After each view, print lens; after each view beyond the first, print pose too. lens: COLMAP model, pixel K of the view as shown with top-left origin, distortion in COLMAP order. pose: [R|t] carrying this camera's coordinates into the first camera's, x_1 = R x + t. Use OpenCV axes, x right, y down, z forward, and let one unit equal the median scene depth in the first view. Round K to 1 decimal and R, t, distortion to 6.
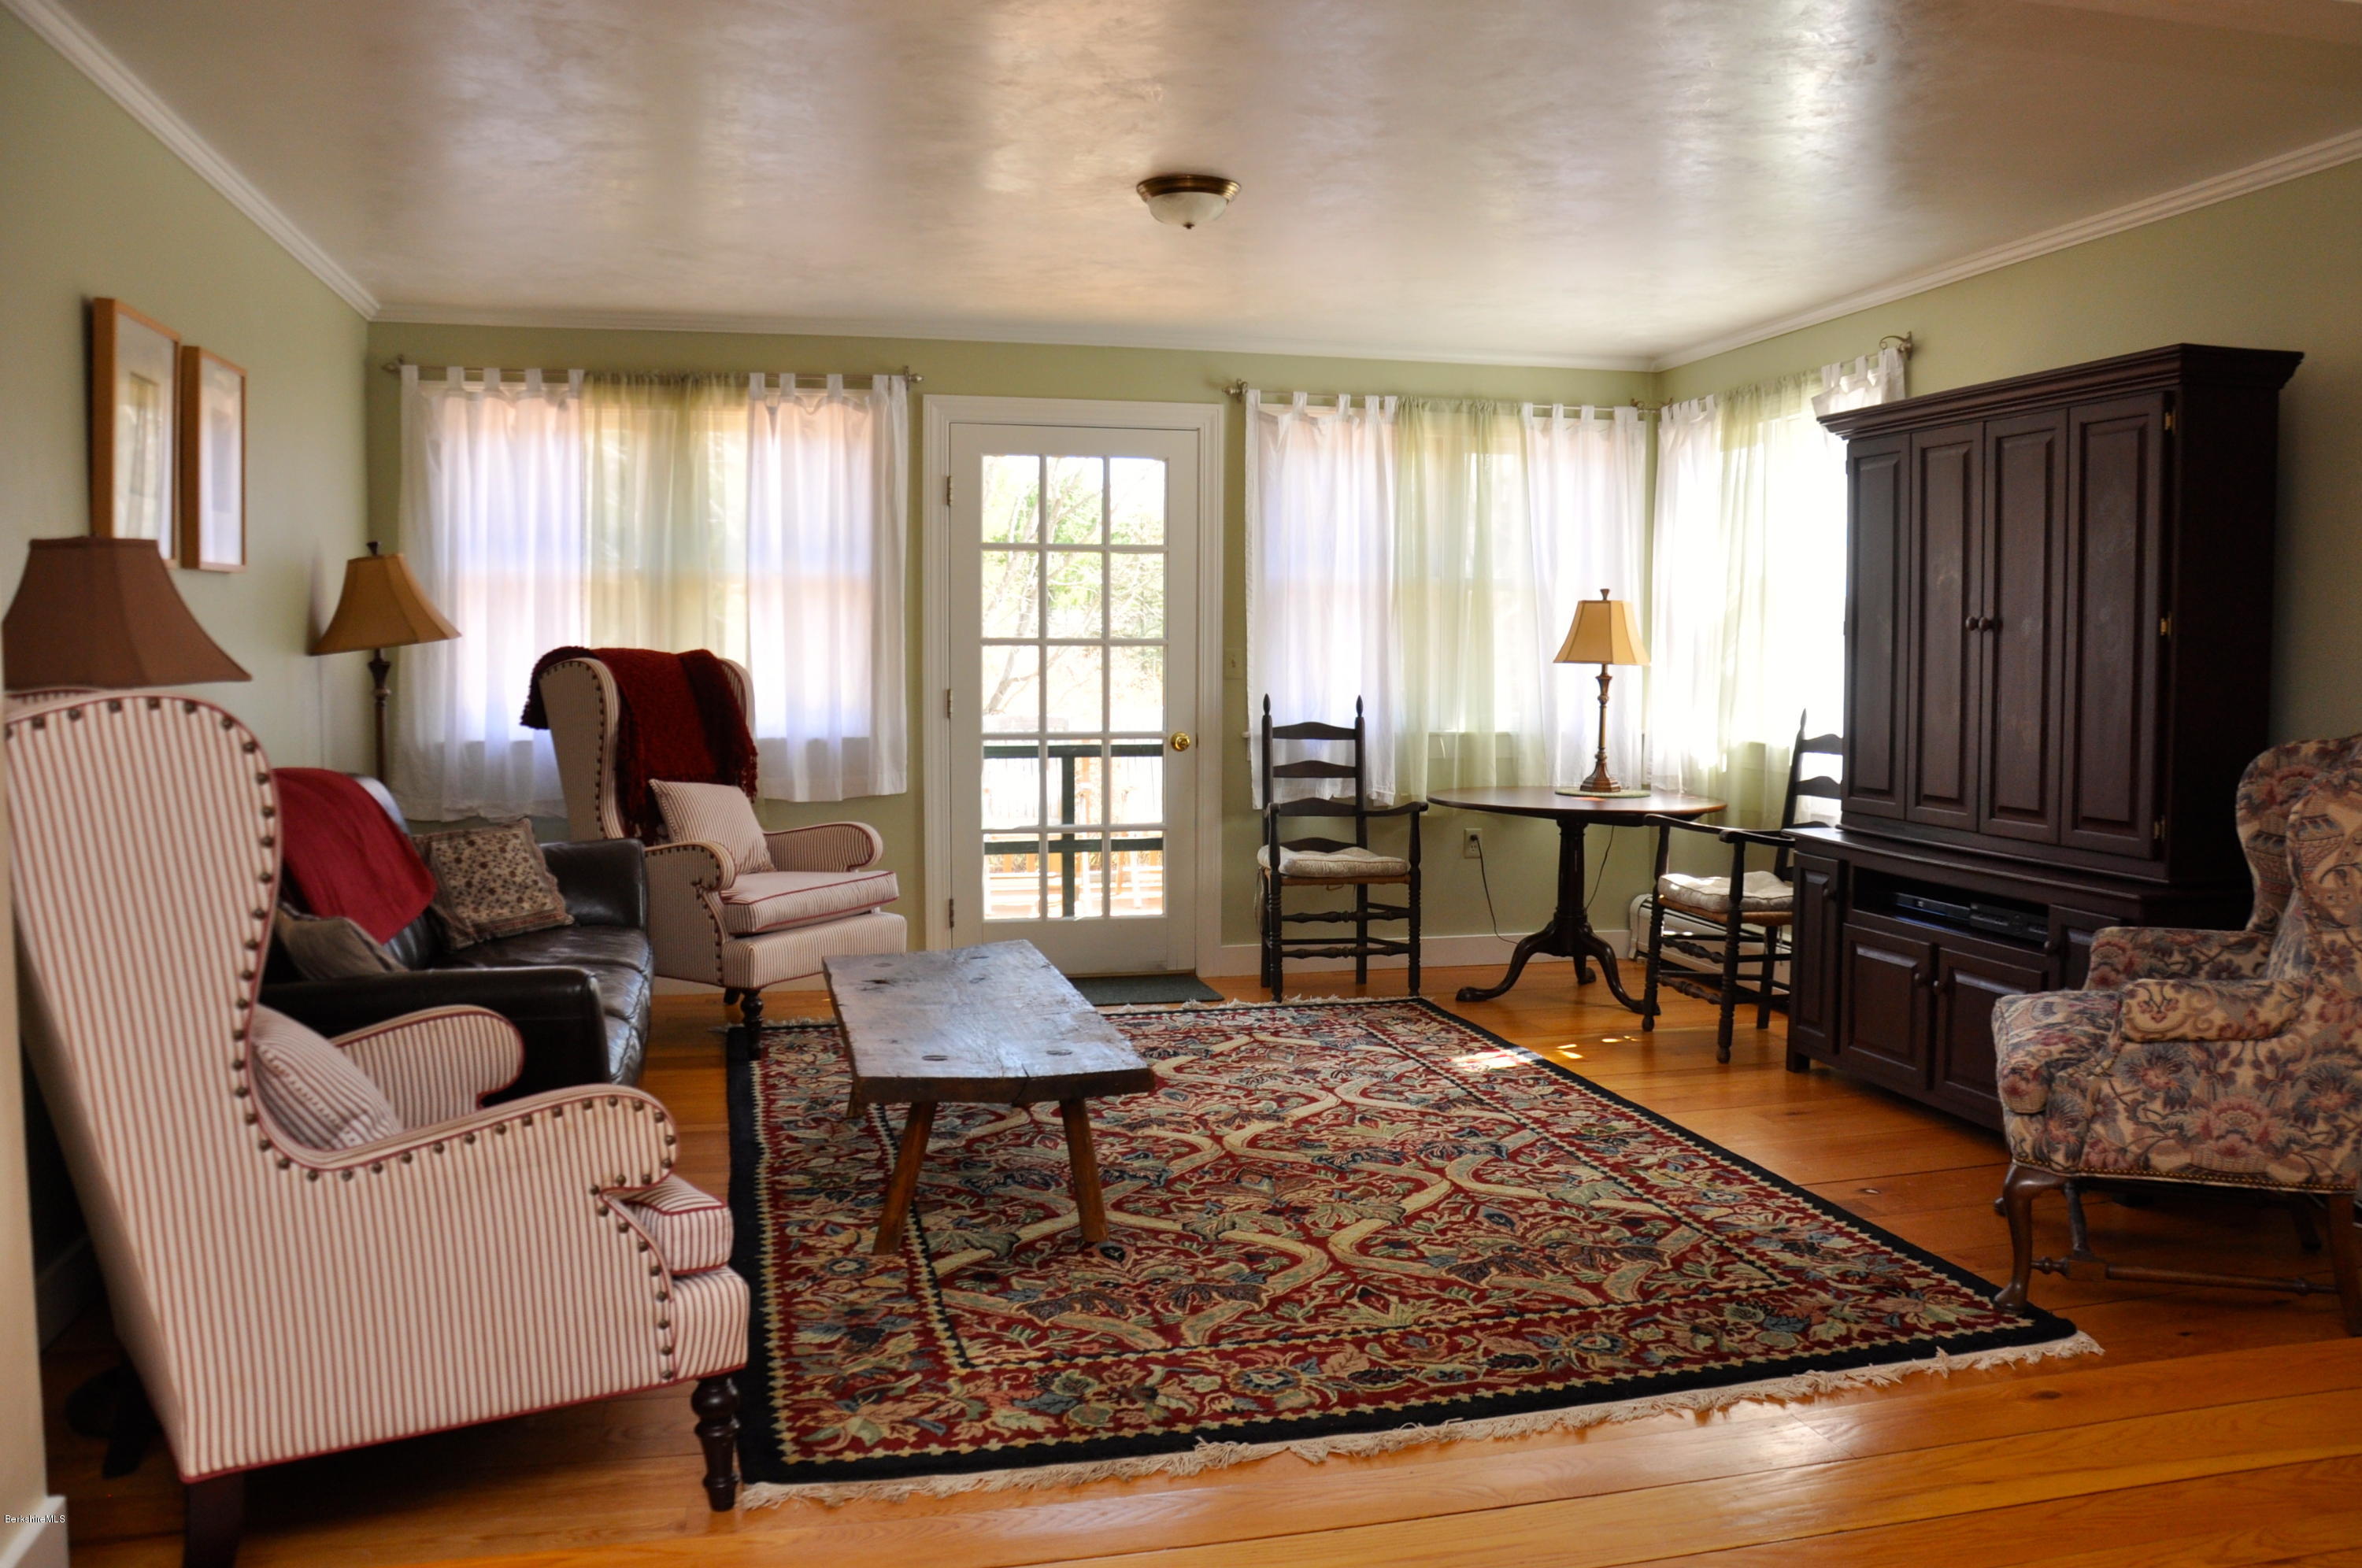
lens RADIAL K [[1857.8, 0, 1228.6], [0, 1857.8, 787.9], [0, 0, 1]] dist [-0.165735, 0.144624]
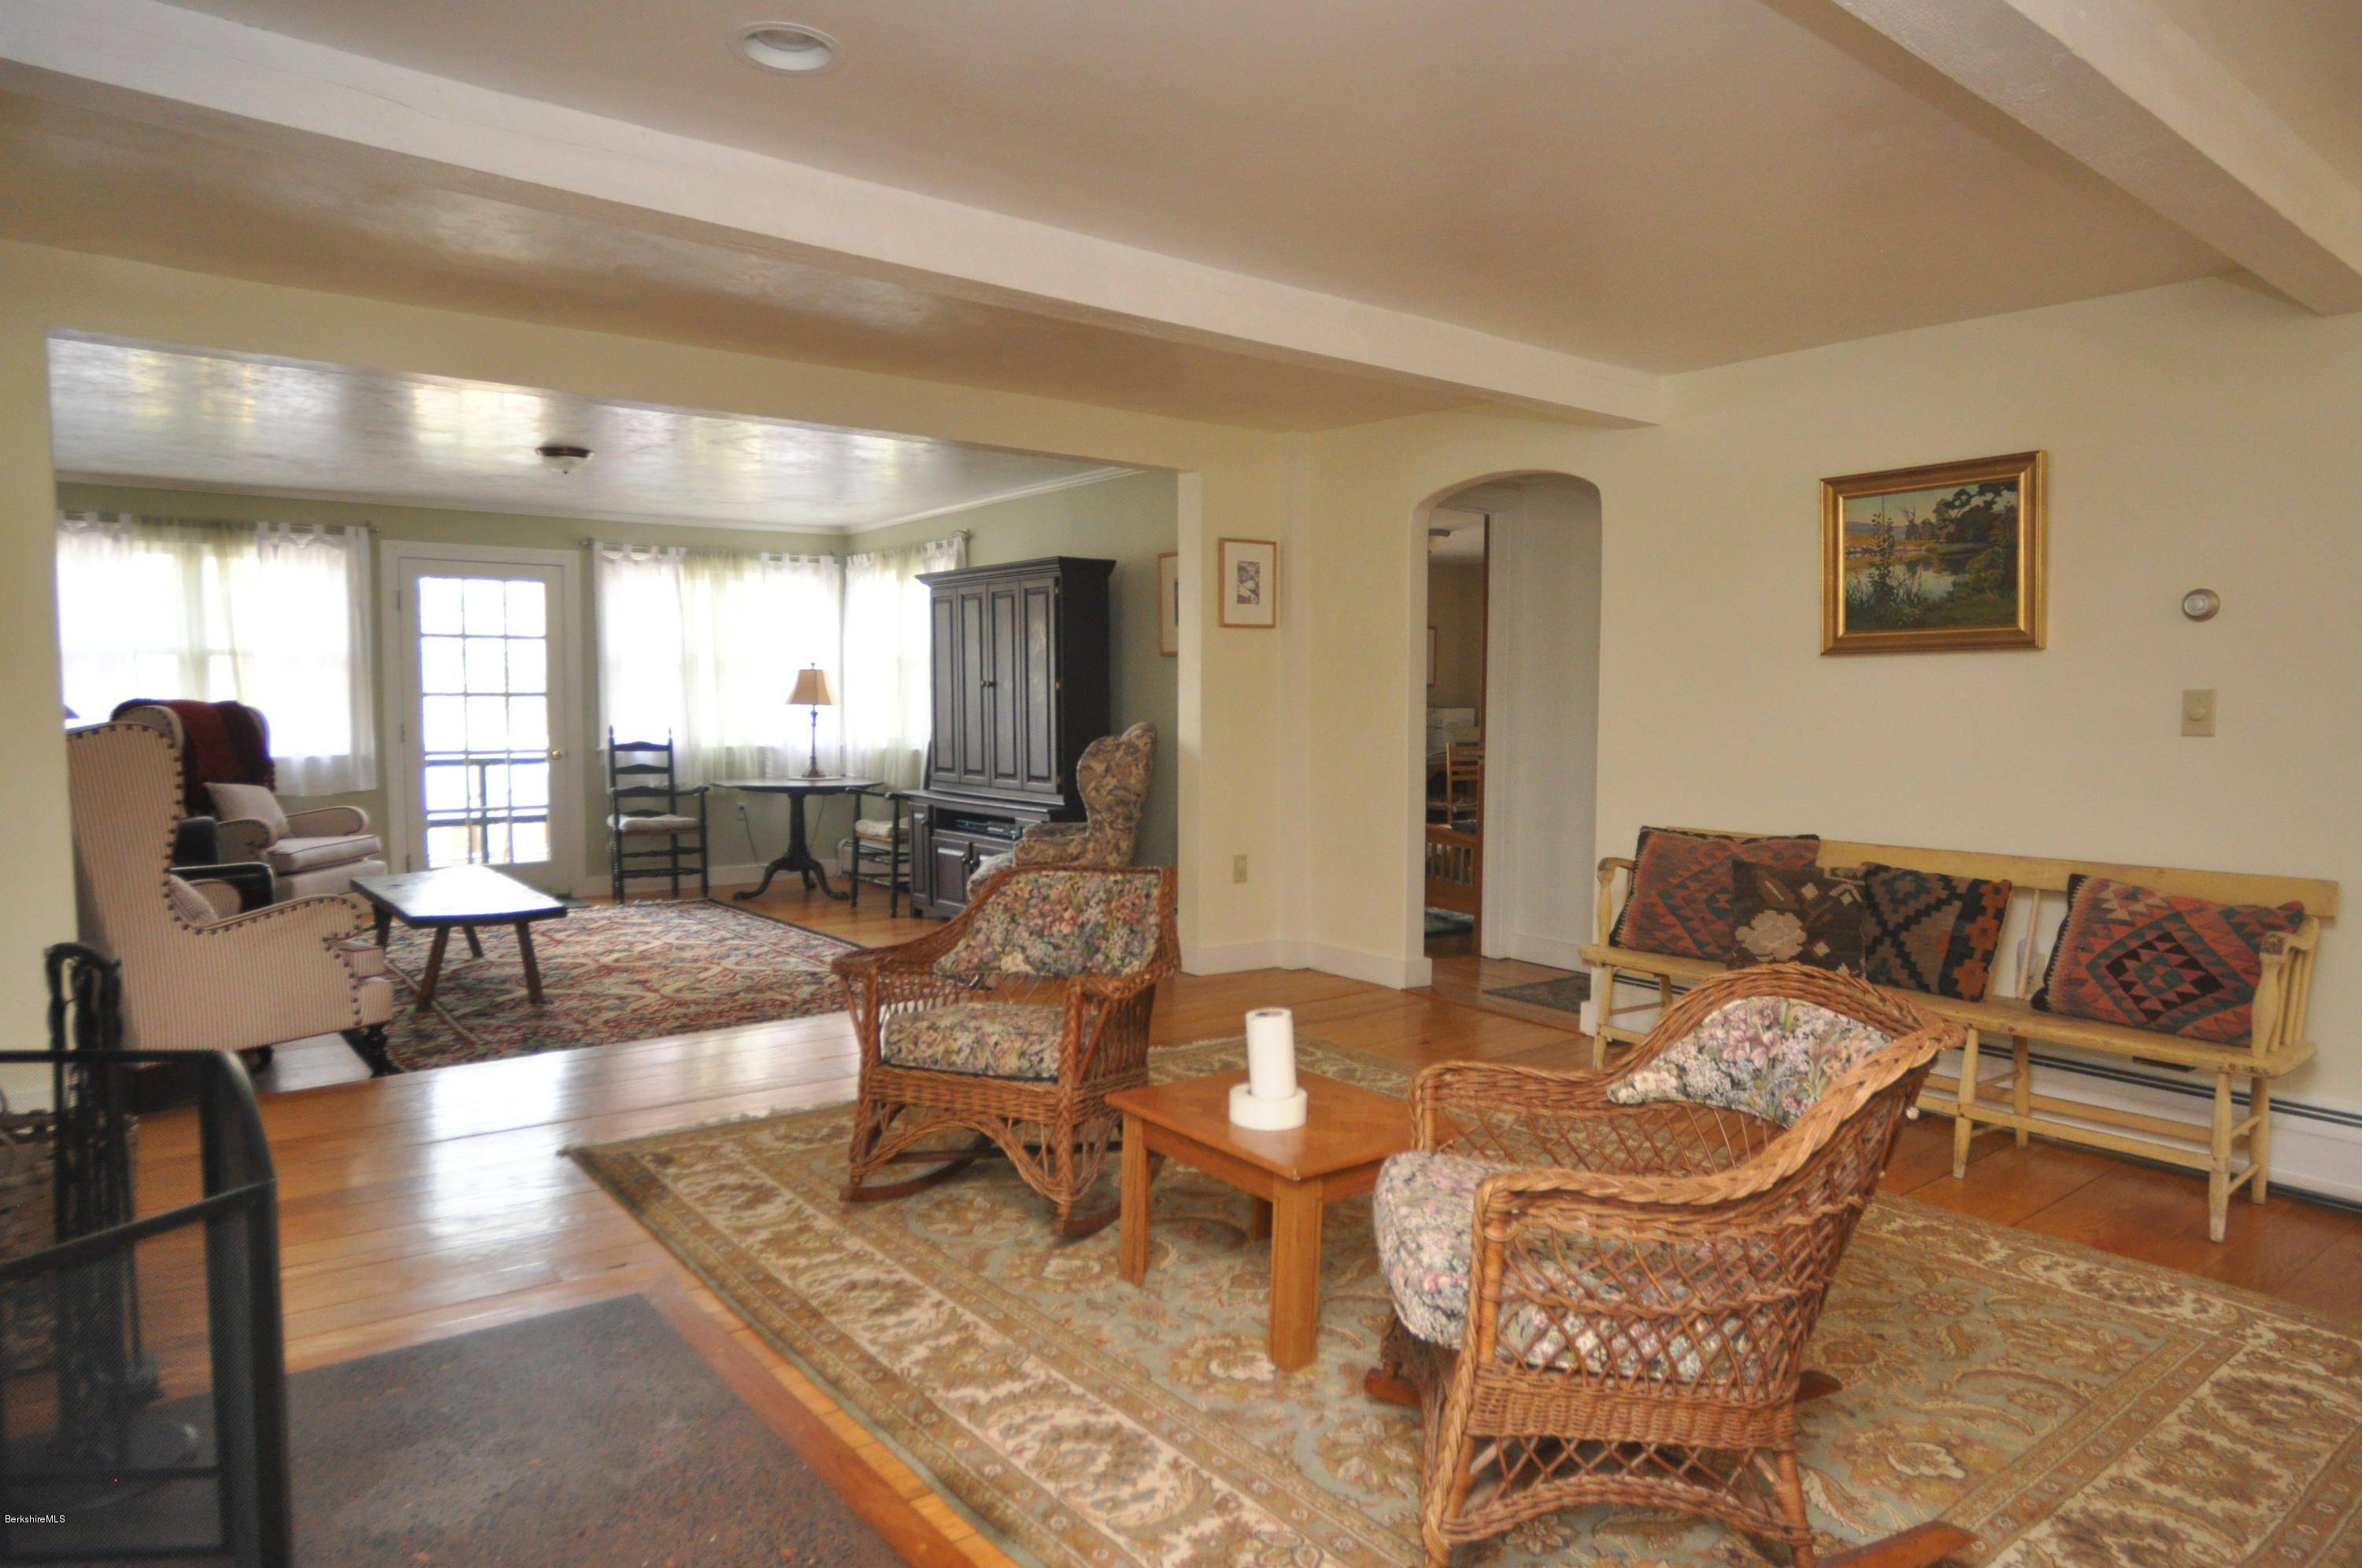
lens RADIAL K [[1426.6, 0, 1174.4], [0, 1426.6, 795.5], [0, 0, 1]] dist [-0.078090, 0.046098]
pose [[0.917327, -0.029455, 0.397044, -0.022584], [0.030221, 0.999534, 0.004330, 0.025235], [-0.396986, 0.008027, 0.917789, -0.403827]]
